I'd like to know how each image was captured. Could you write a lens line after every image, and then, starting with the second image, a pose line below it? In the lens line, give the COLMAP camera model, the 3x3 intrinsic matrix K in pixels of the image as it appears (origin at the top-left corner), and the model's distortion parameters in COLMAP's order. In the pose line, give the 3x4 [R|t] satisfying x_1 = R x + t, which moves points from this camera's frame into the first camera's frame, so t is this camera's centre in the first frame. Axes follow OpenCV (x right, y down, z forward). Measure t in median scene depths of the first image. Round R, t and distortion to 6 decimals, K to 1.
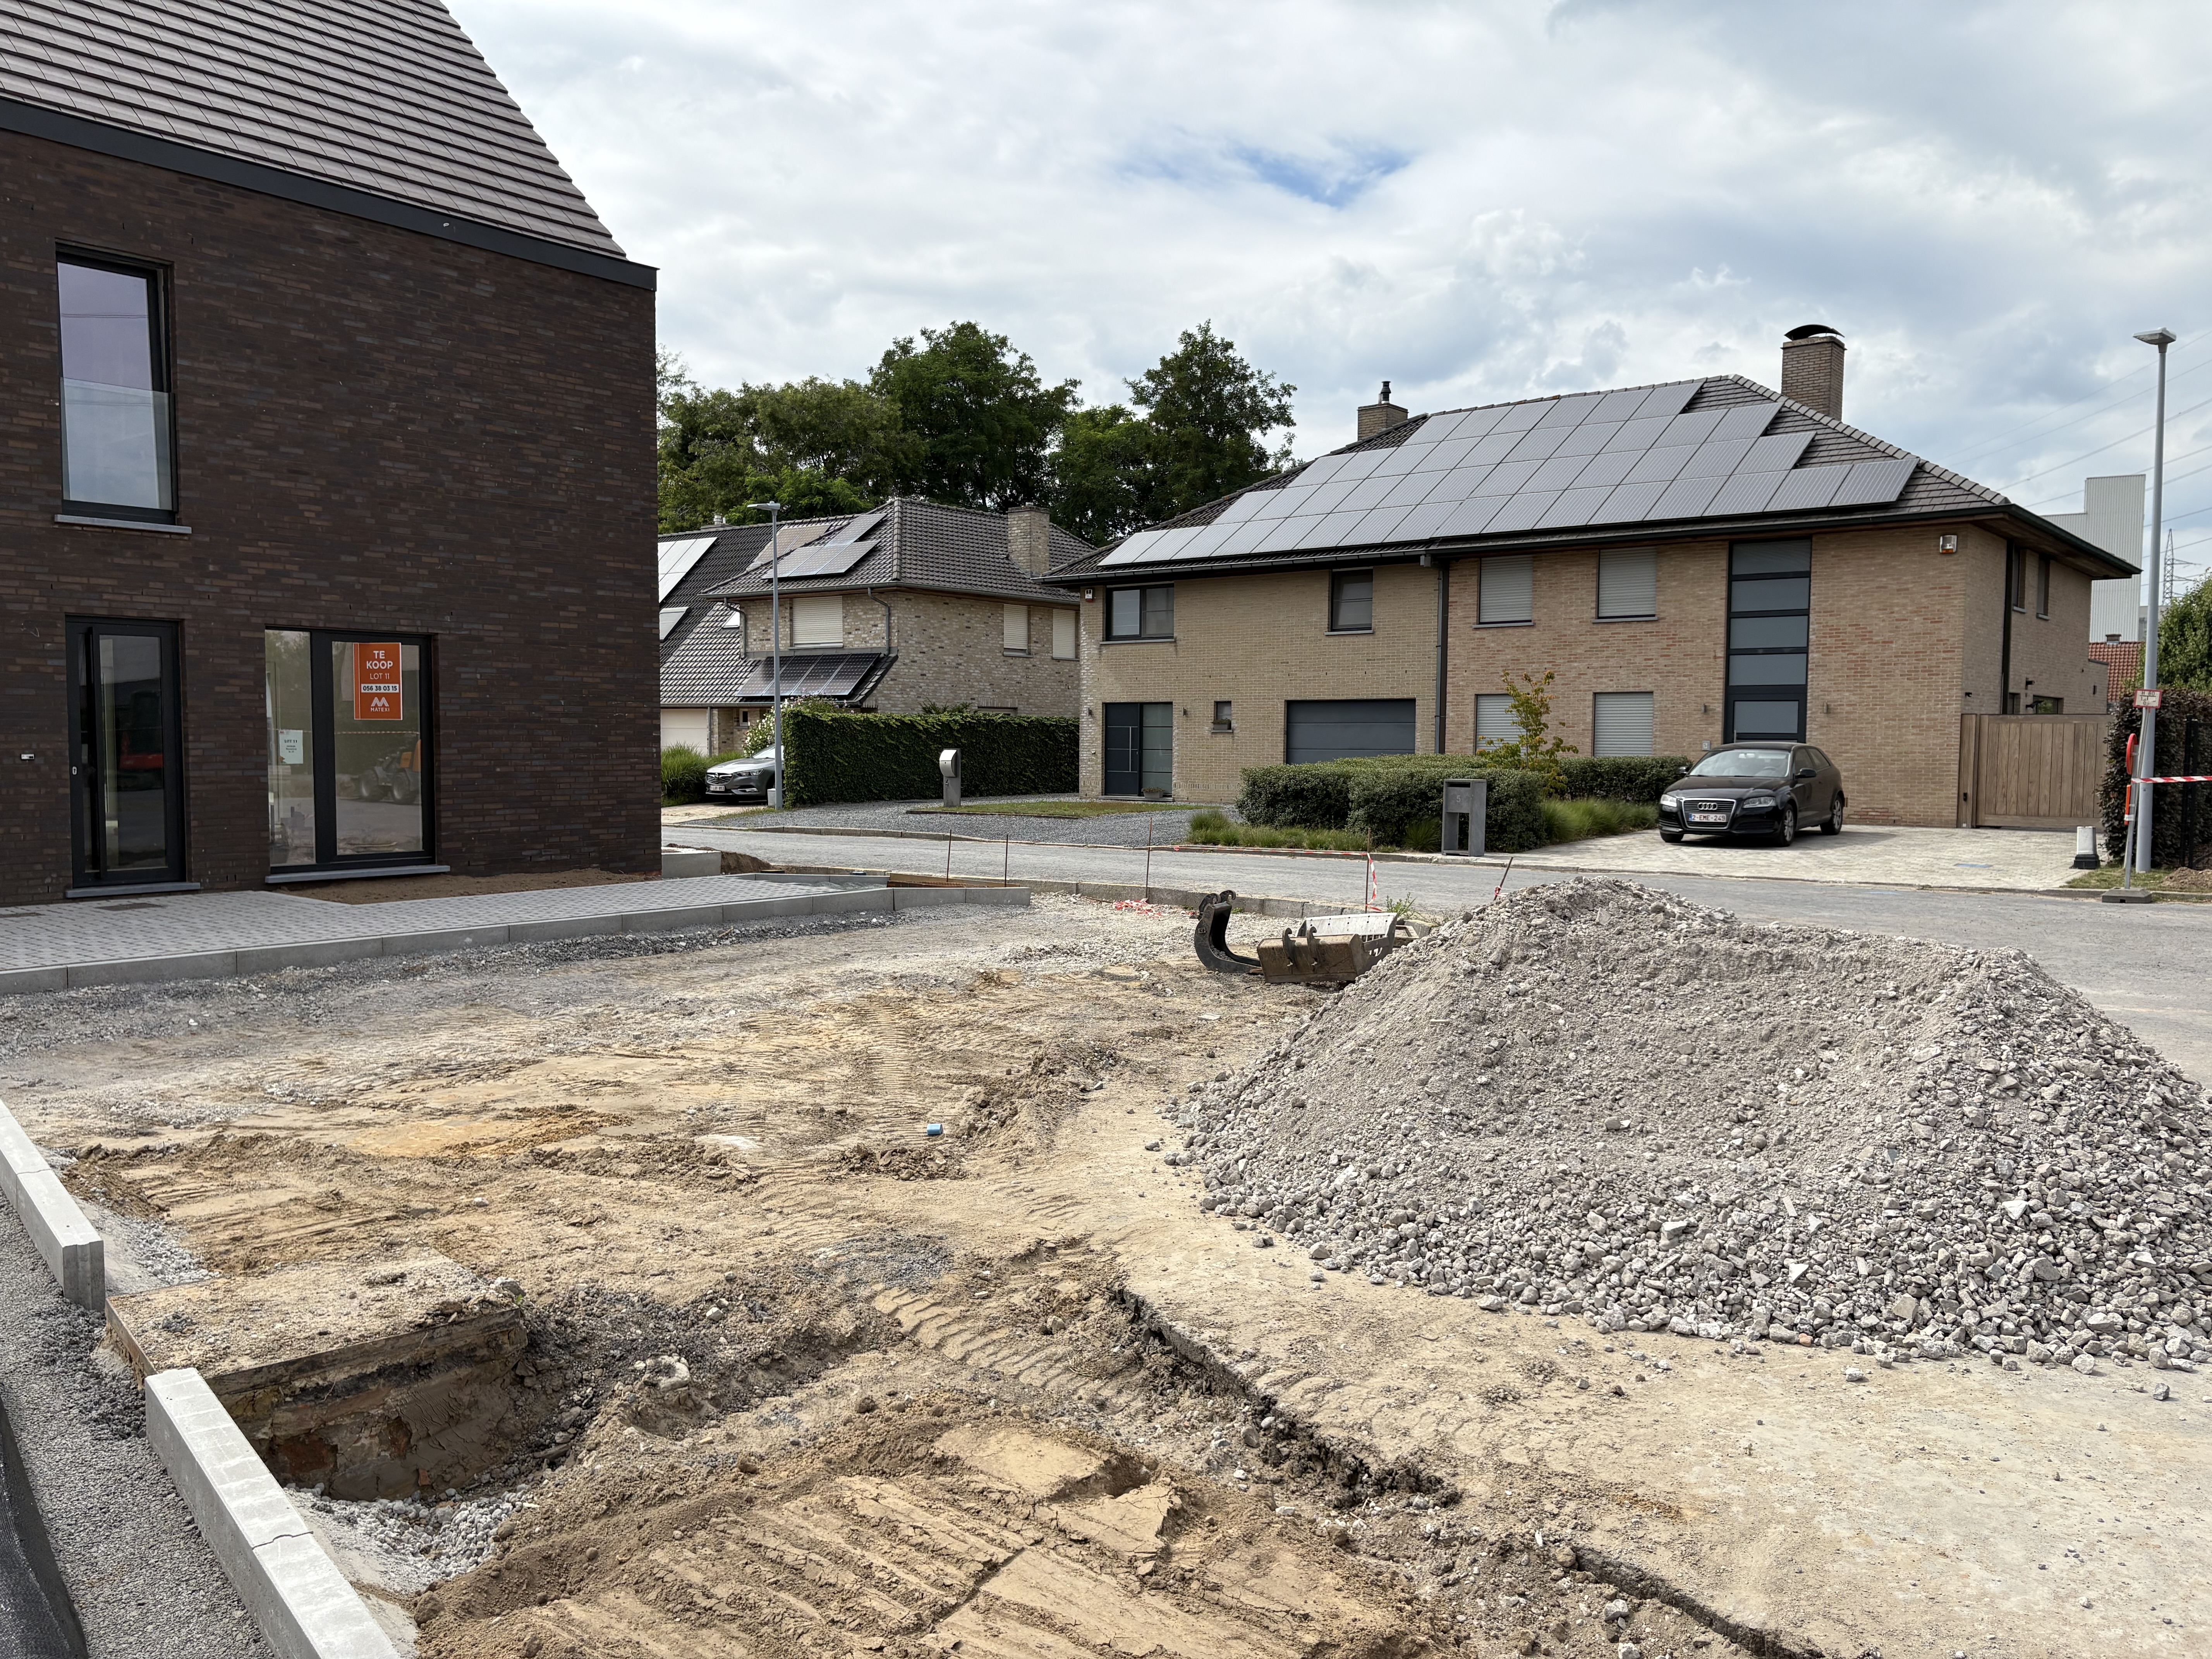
lens RADIAL K [[1676.8, 0, 1106.0], [0, 1676.8, 829.5], [0, 0, 1]] dist [0.073194, -0.093230]
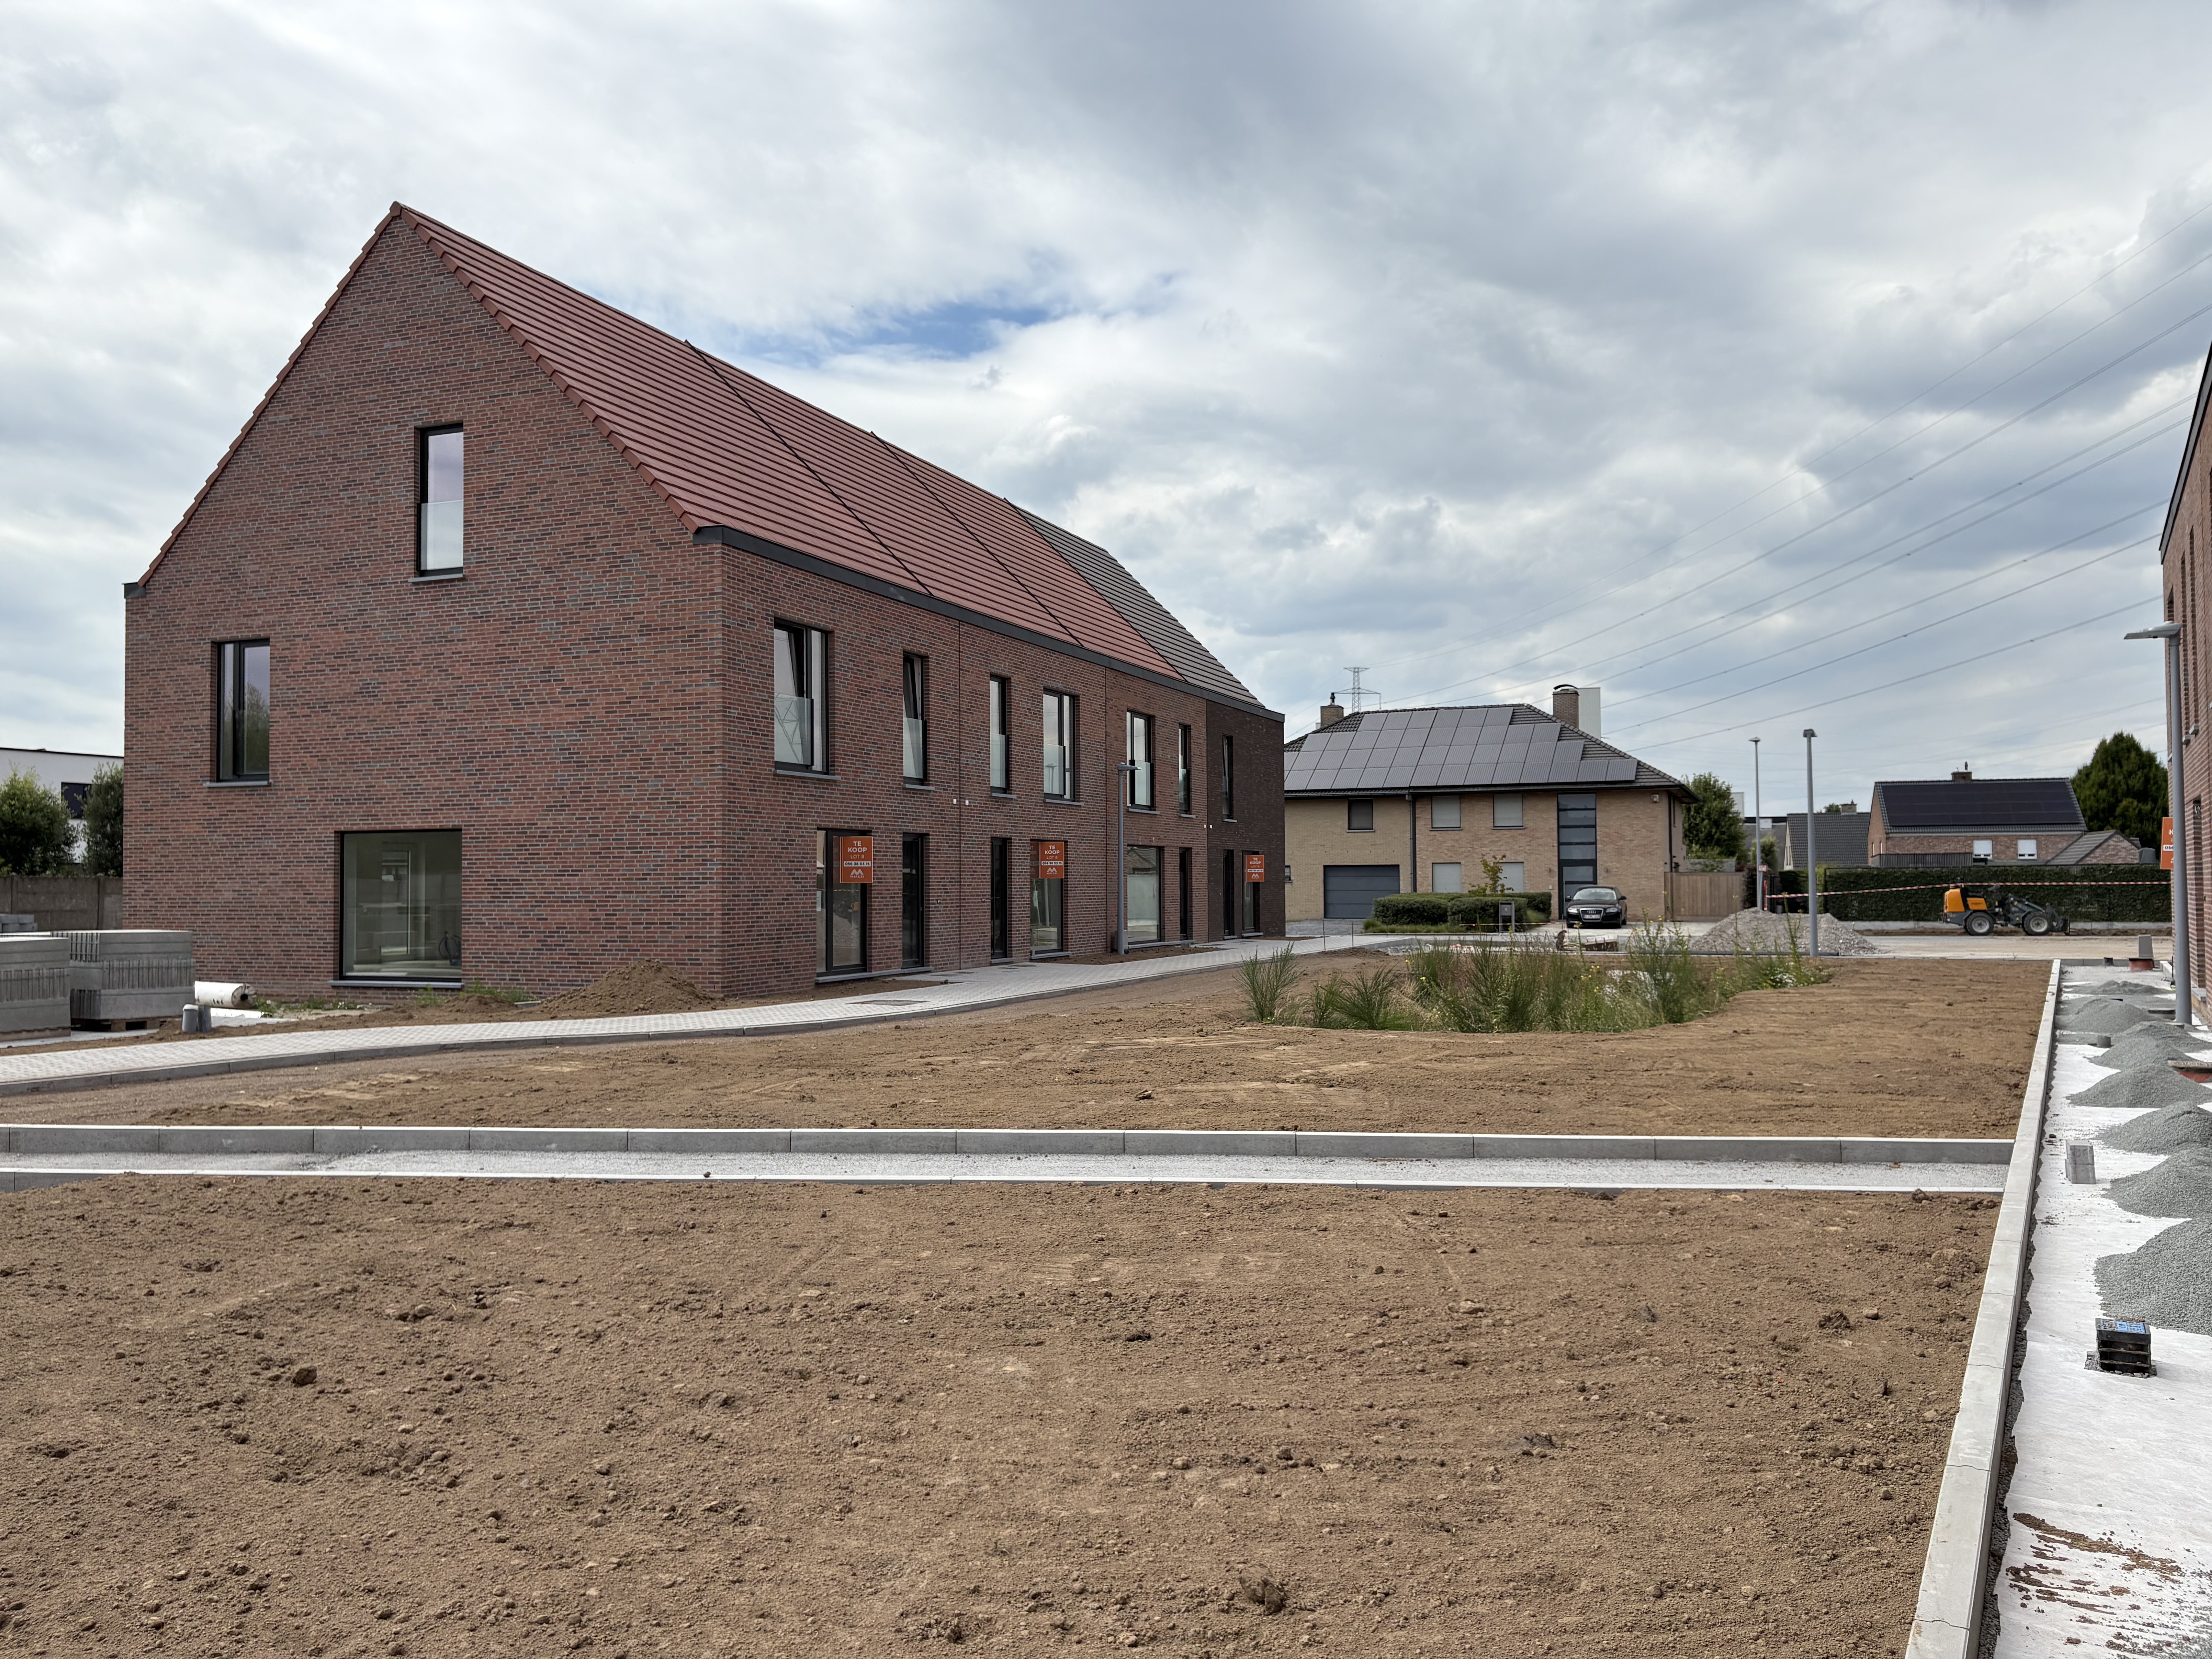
lens RADIAL K [[1676.8, 0, 1106.0], [0, 1676.8, 829.5], [0, 0, 1]] dist [0.073194, -0.093230]
pose [[0.953498, -0.000489, 0.301399, -0.798477], [0.028490, 0.995667, -0.088516, 0.048799], [-0.300050, 0.092987, 0.949381, -0.834767]]
